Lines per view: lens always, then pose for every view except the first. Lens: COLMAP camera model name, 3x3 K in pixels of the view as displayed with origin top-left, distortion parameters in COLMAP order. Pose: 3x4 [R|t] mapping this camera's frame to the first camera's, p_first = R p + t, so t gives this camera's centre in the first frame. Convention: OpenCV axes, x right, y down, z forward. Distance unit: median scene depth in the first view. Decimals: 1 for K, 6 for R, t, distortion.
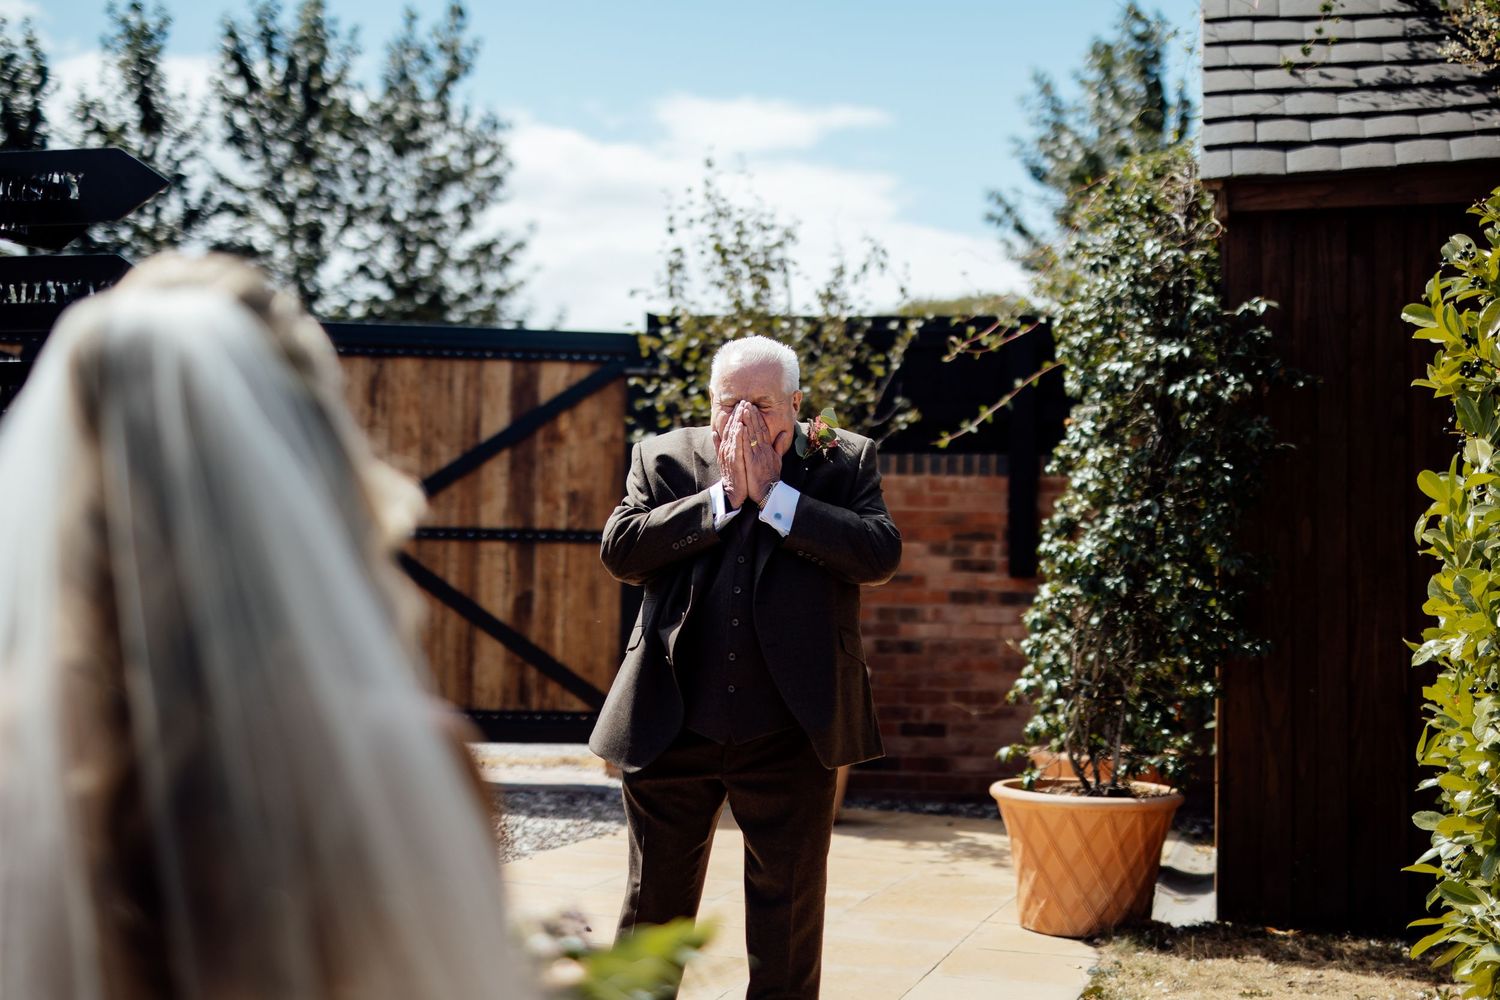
lens RADIAL K [[2211.5, 0, 750.0], [0, 2211.5, 500.0], [0, 0, 1]] dist [-0.026043, -0.065162]
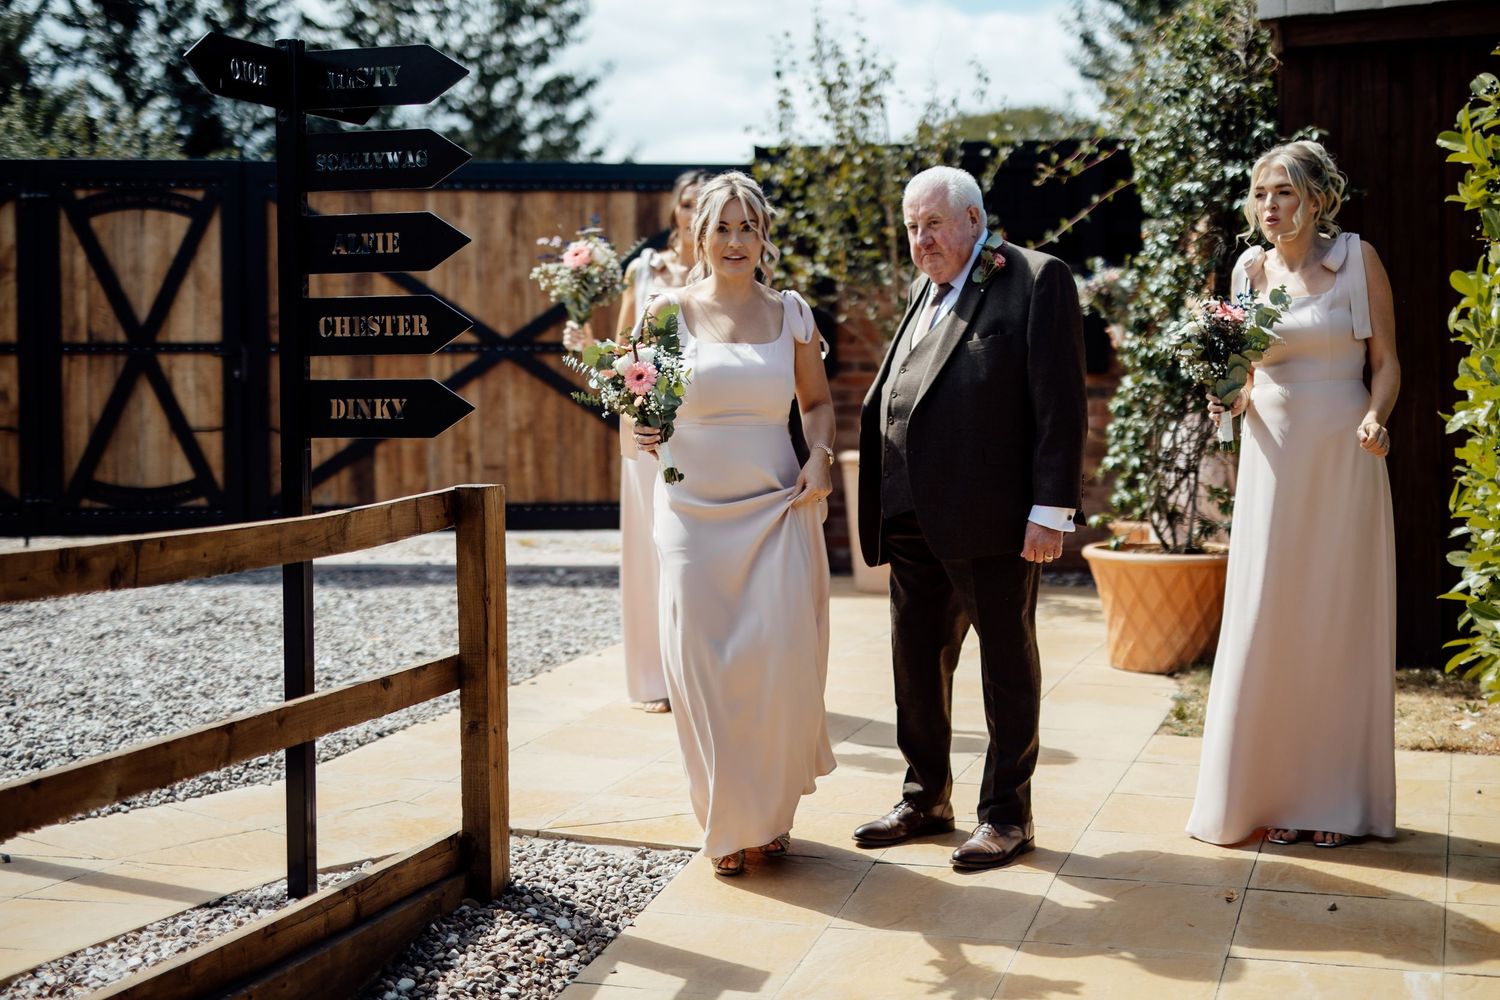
lens RADIAL K [[2150.3, 0, 750.0], [0, 2150.3, 500.0], [0, 0, 1]] dist [-0.002926, -0.079519]
pose [[0.999485, -0.024947, -0.020186, -0.044724], [0.026608, 0.995881, 0.086677, -0.000428], [0.017940, -0.087169, 0.996032, -0.140855]]
